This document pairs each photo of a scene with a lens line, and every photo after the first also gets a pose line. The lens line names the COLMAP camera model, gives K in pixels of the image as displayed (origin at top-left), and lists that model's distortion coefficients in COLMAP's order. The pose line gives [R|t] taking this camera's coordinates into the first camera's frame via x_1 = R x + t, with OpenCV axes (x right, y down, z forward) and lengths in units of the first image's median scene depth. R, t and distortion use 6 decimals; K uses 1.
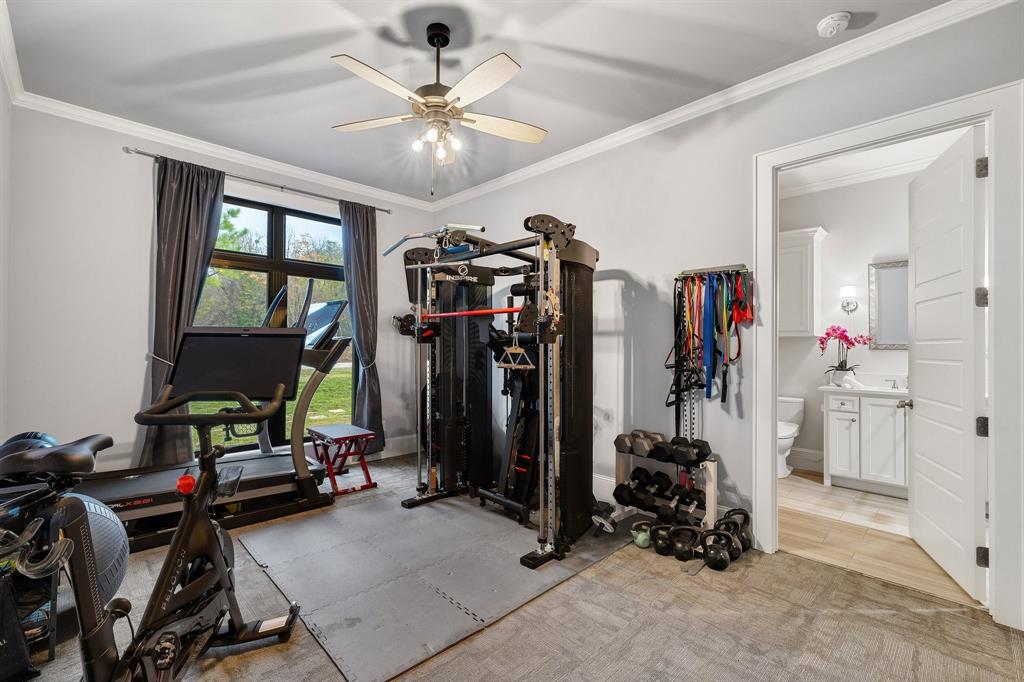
lens RADIAL K [[437.5, 0, 512.2], [0, 437.5, 343.9], [0, 0, 1]] dist [0.002198, 0.000274]
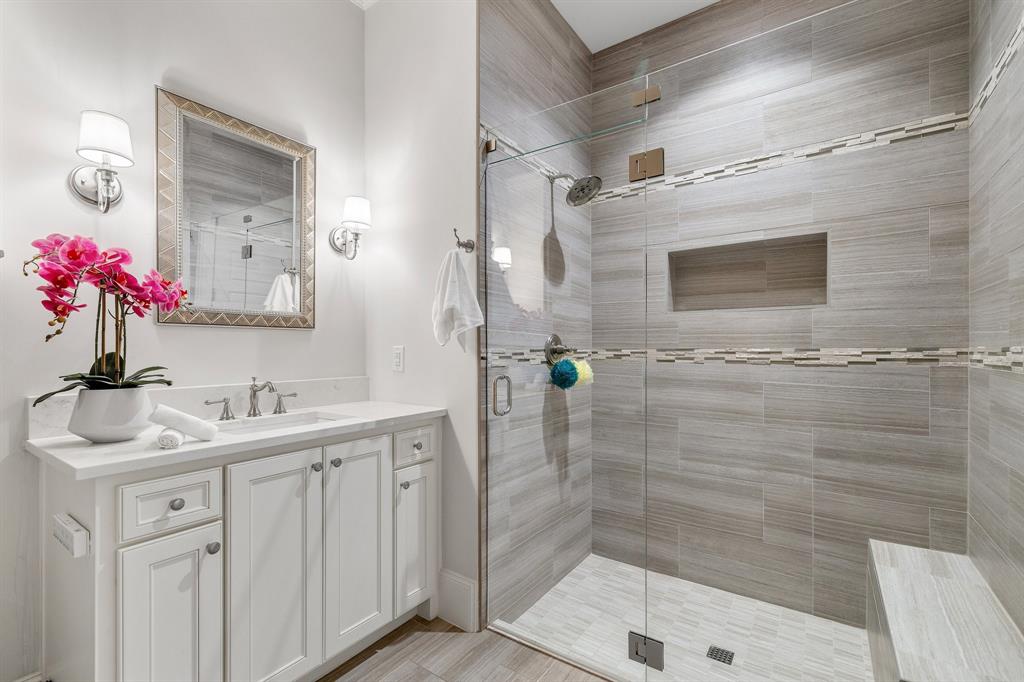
lens RADIAL K [[437.5, 0, 512.2], [0, 437.5, 343.9], [0, 0, 1]] dist [0.002198, 0.000274]
pose [[-0.180830, -0.001051, 0.983514, 0.422853], [-0.001729, 0.999998, 0.000750, 0.031690], [-0.983513, -0.001565, -0.180831, 0.808892]]
